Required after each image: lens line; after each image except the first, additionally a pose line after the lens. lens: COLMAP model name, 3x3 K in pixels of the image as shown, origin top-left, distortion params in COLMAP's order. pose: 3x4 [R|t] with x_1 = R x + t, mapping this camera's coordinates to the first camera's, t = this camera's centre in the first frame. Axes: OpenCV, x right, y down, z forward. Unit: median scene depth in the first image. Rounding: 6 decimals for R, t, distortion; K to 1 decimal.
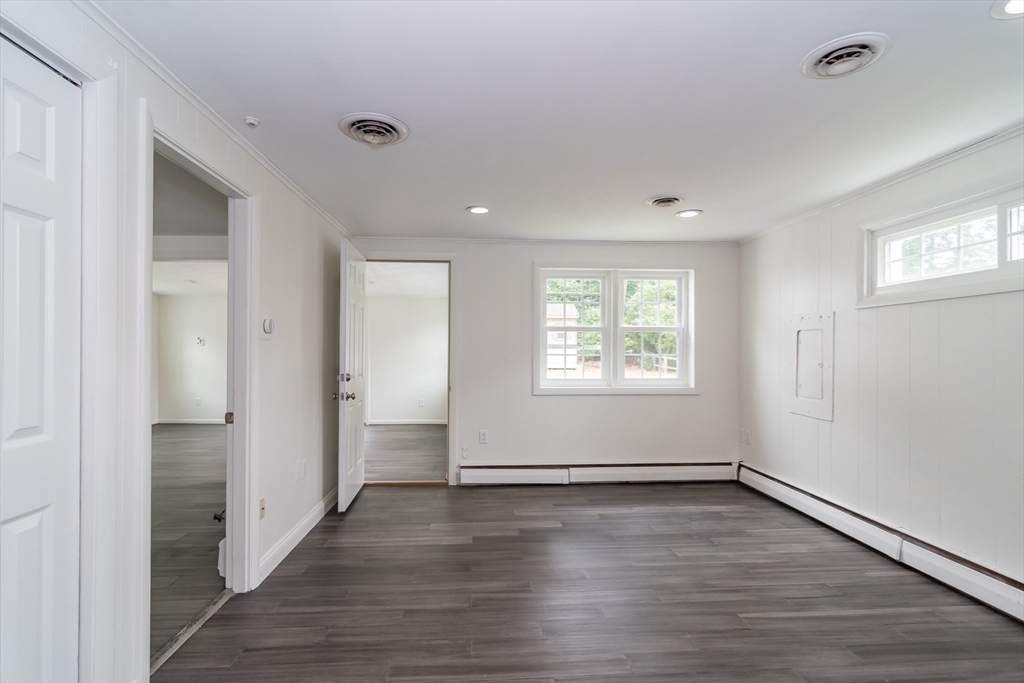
lens RADIAL K [[509.4, 0, 512.7], [0, 509.4, 357.7], [0, 0, 1]] dist [-0.003911, -0.000595]
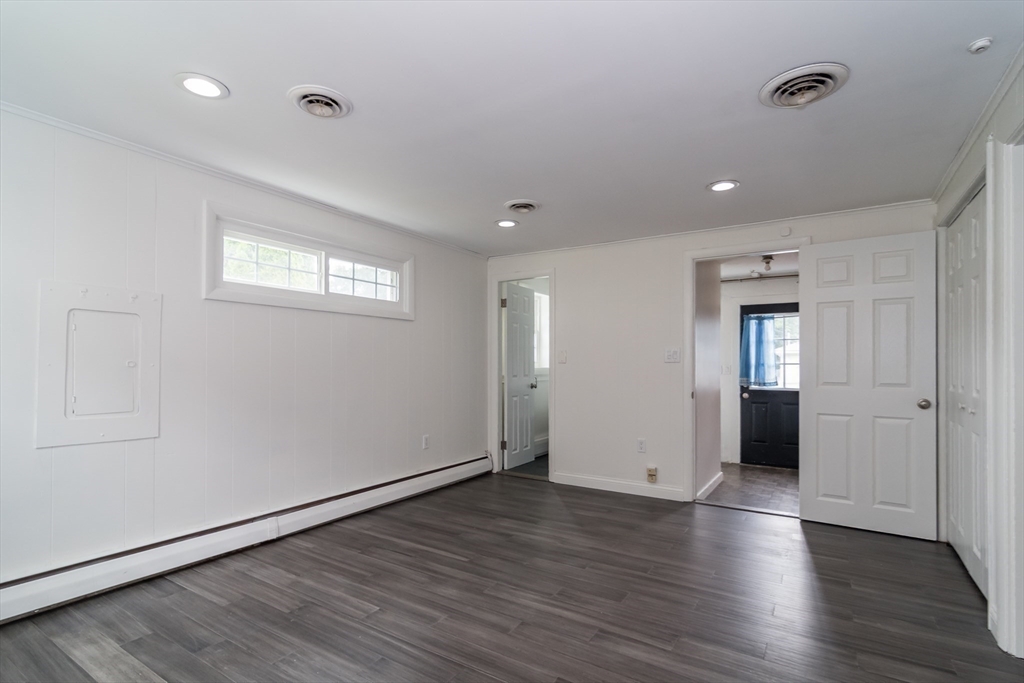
lens RADIAL K [[509.4, 0, 512.7], [0, 509.4, 357.7], [0, 0, 1]] dist [-0.003911, -0.000595]
pose [[-0.810908, 0.004870, 0.585154, -0.321914], [0.002098, 0.999983, -0.005415, 0.015014], [-0.585170, -0.003163, -0.810904, 1.667465]]
